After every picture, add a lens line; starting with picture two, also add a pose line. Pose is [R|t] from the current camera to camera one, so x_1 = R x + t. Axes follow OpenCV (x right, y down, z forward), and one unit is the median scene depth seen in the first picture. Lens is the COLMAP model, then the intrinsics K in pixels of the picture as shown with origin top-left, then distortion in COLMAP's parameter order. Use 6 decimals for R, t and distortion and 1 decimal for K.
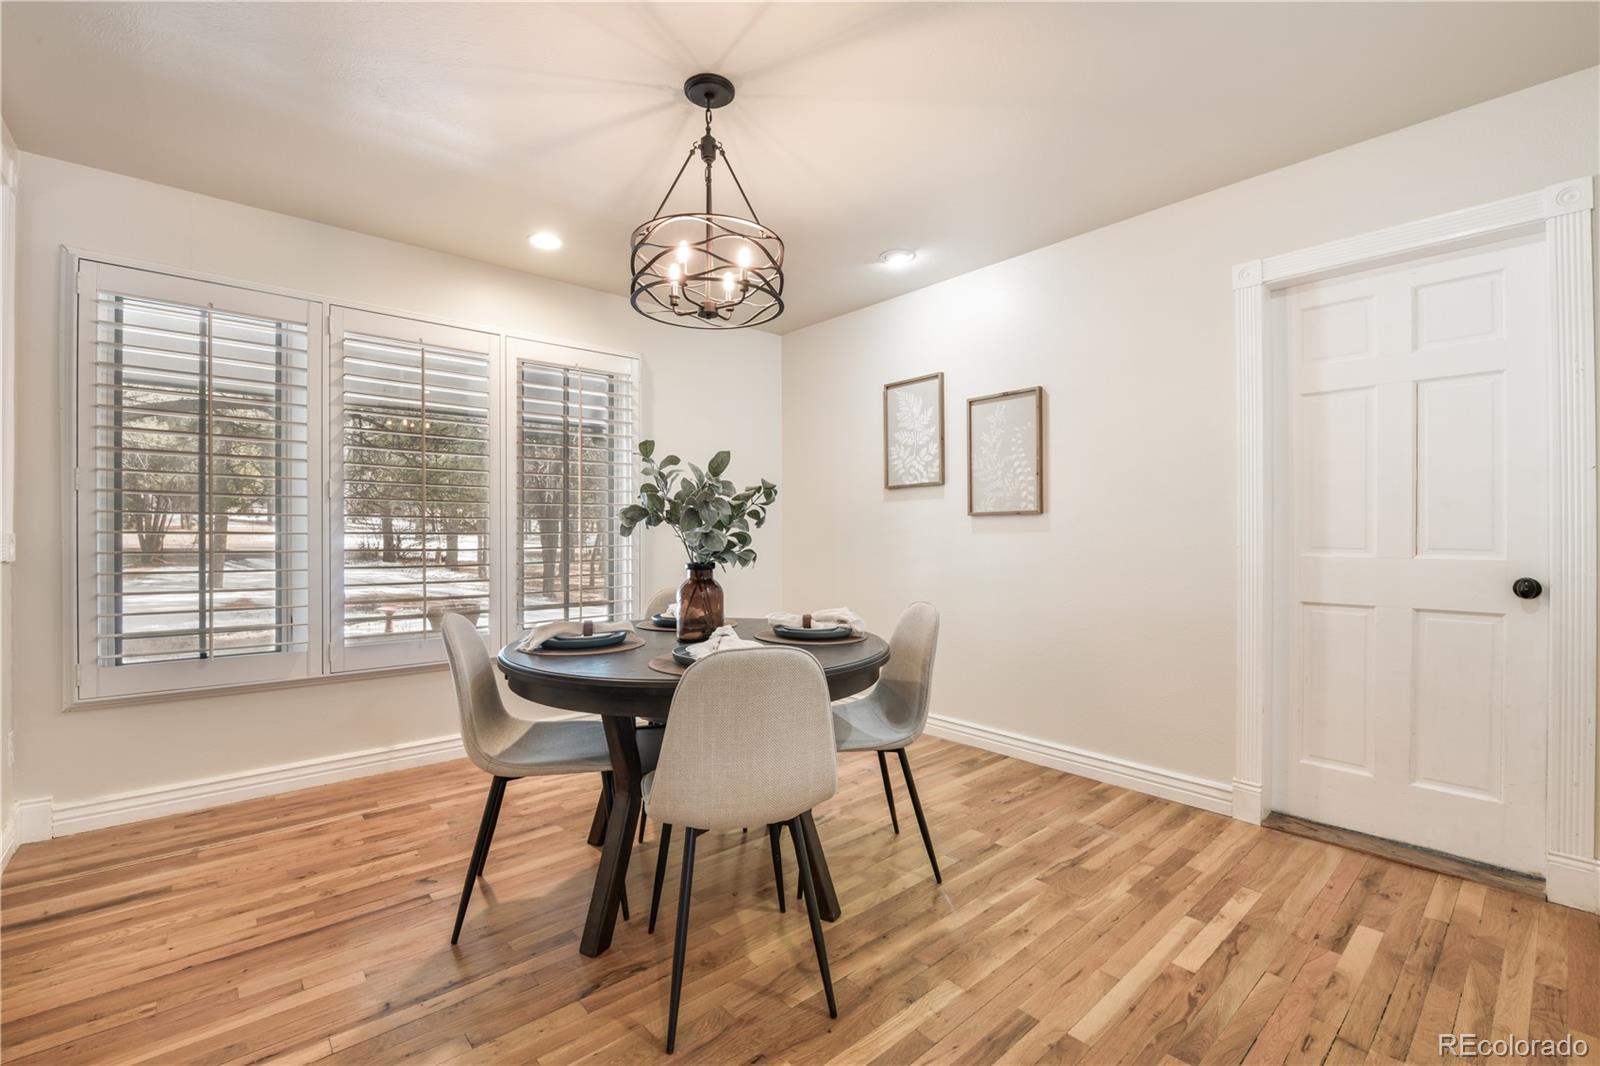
lens RADIAL K [[695.9, 0, 800.0], [0, 695.9, 533.0], [0, 0, 1]] dist [-0.000815, -0.000136]
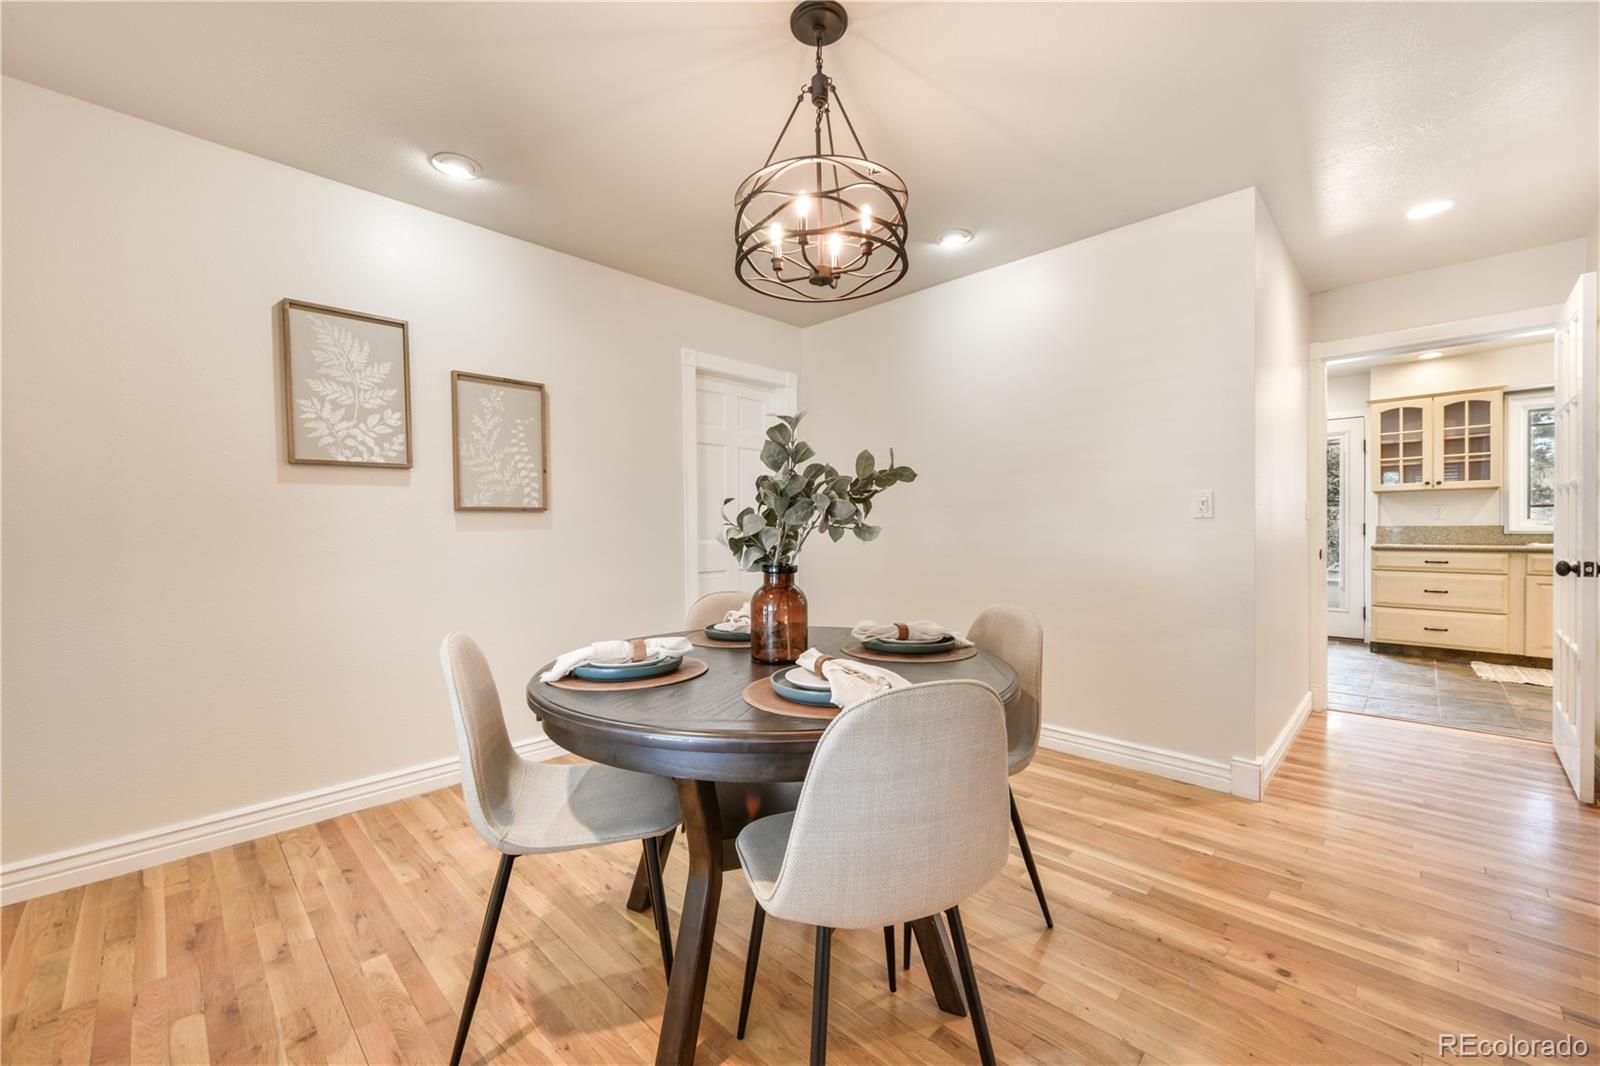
lens RADIAL K [[636.5, 0, 800.0], [0, 636.5, 533.0], [0, 0, 1]] dist [-0.000474, -0.000126]
pose [[-0.080002, -0.002219, 0.996792, -0.573983], [0.009661, 0.999949, 0.003001, 0.004529], [-0.996748, 0.009870, -0.079977, 0.673160]]
